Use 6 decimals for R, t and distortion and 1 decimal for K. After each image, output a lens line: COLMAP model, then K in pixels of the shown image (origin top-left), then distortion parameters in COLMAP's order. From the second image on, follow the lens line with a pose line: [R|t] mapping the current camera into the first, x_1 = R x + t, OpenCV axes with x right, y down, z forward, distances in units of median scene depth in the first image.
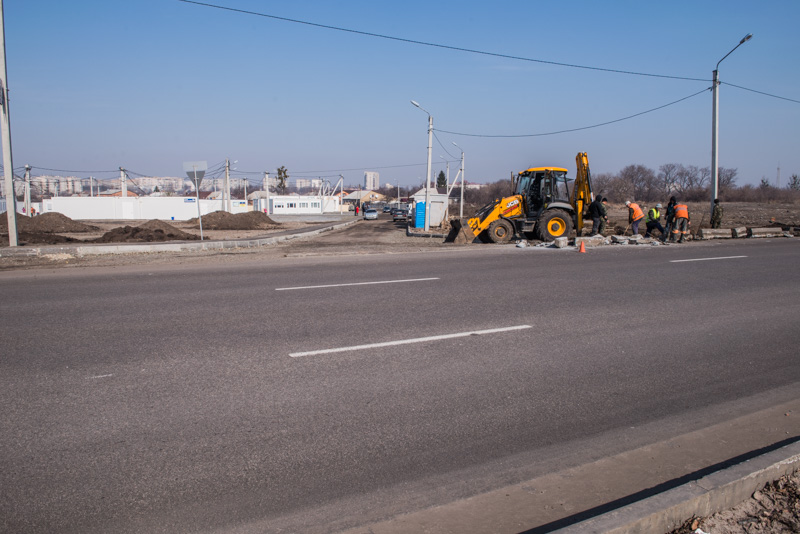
lens RADIAL K [[564.7, 0, 399.9], [0, 564.7, 266.8], [0, 0, 1]] dist [-0.026446, 0.000033]
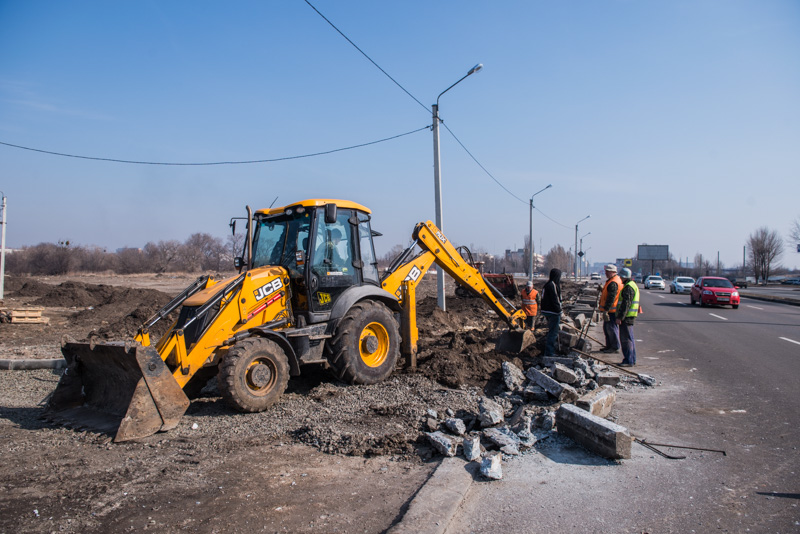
lens RADIAL K [[564.7, 0, 399.7], [0, 564.7, 267.5], [0, 0, 1]] dist [-0.026446, 0.000033]
pose [[0.727551, 0.011433, 0.685959, 0.008038], [0.070597, 0.993306, -0.091433, -0.086462], [-0.682412, 0.114949, 0.721873, 0.669674]]
